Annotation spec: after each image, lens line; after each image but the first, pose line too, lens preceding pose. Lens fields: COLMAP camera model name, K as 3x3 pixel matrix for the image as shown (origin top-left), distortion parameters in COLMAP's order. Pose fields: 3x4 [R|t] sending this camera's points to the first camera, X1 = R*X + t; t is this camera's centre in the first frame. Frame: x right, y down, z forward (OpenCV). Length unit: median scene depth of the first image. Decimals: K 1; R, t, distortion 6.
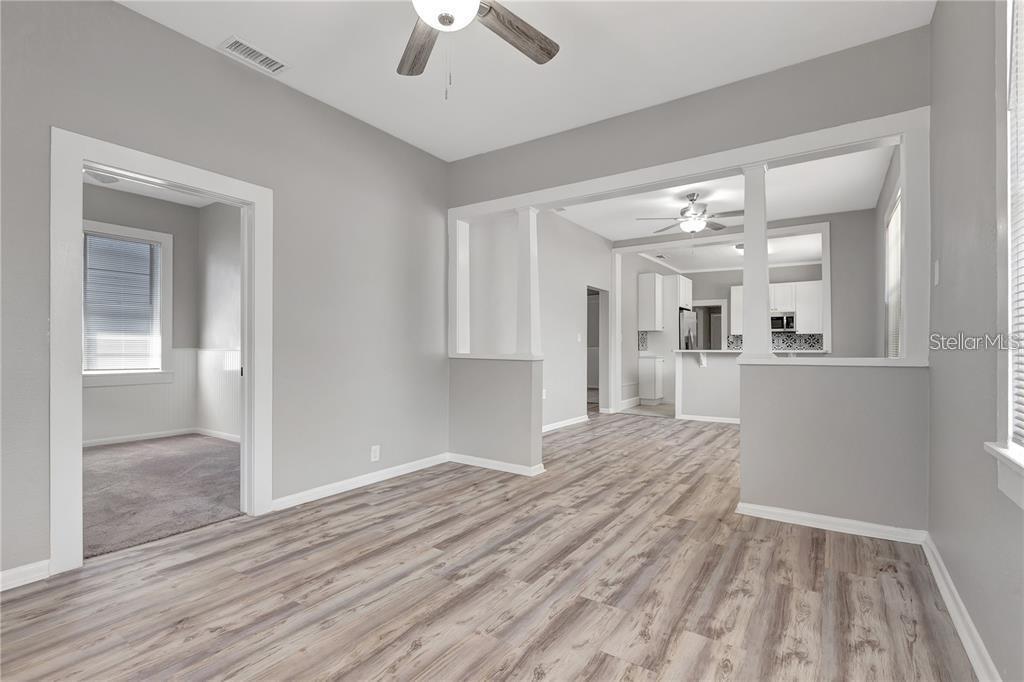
lens RADIAL K [[470.2, 0, 504.5], [0, 470.2, 350.6], [0, 0, 1]] dist [0.000559, -0.001487]
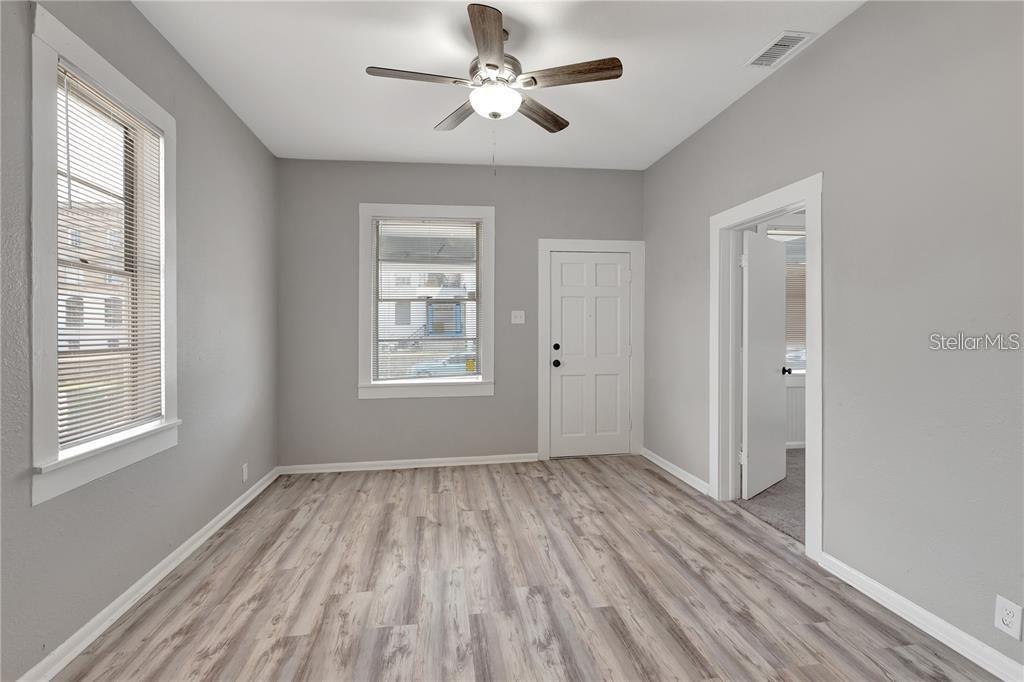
lens RADIAL K [[470.2, 0, 510.5], [0, 470.2, 333.2], [0, 0, 1]] dist [0.000559, -0.001487]
pose [[-0.720662, 0.005799, -0.693262, 0.518224], [-0.003900, 0.999915, 0.012419, -0.076717], [0.693276, 0.011654, -0.720578, 1.362785]]
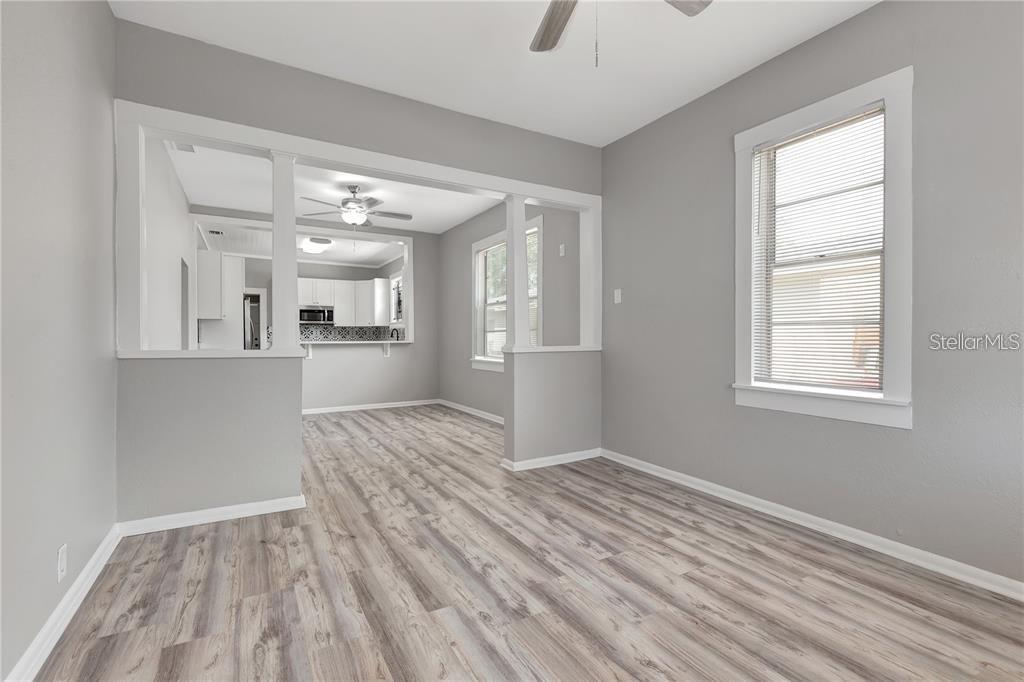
lens RADIAL K [[470.2, 0, 504.3], [0, 470.2, 338.5], [0, 0, 1]] dist [0.000559, -0.001487]
pose [[0.430137, -0.002680, 0.902760, -0.706541], [0.007571, 0.999971, -0.000638, -0.008249], [-0.902732, 0.007109, 0.430145, 0.529504]]
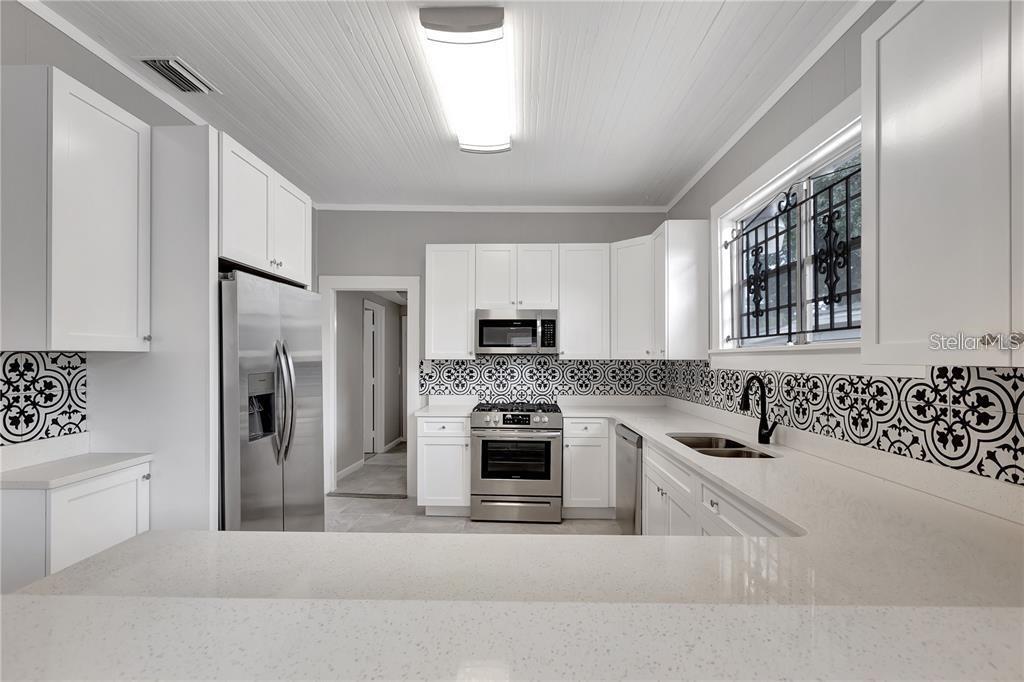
lens RADIAL K [[470.2, 0, 504.2], [0, 470.2, 356.9], [0, 0, 1]] dist [0.000559, -0.001487]
pose [[0.842772, 0.002970, 0.538262, 1.124388], [0.001727, 0.999965, -0.008222, -0.115433], [-0.538268, 0.007859, 0.842737, 2.181695]]
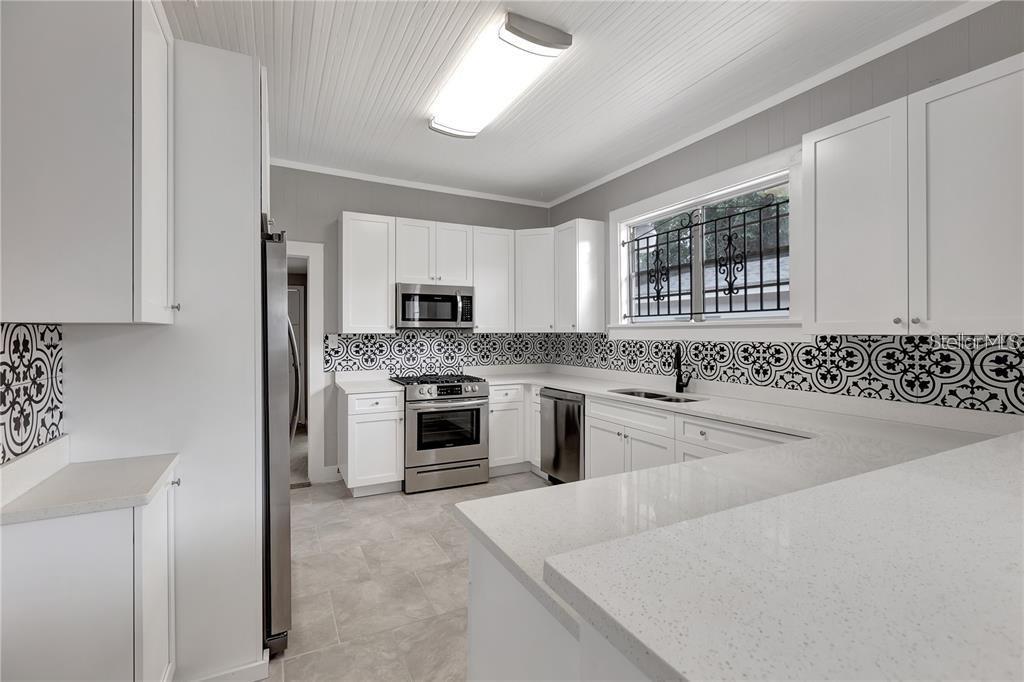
lens RADIAL K [[470.2, 0, 506.6], [0, 470.2, 331.5], [0, 0, 1]] dist [0.000559, -0.001487]
pose [[0.478421, 0.000584, 0.878131, 0.716322], [0.007326, 0.999962, -0.004657, -0.116077], [-0.878100, 0.008661, 0.478398, 2.473966]]
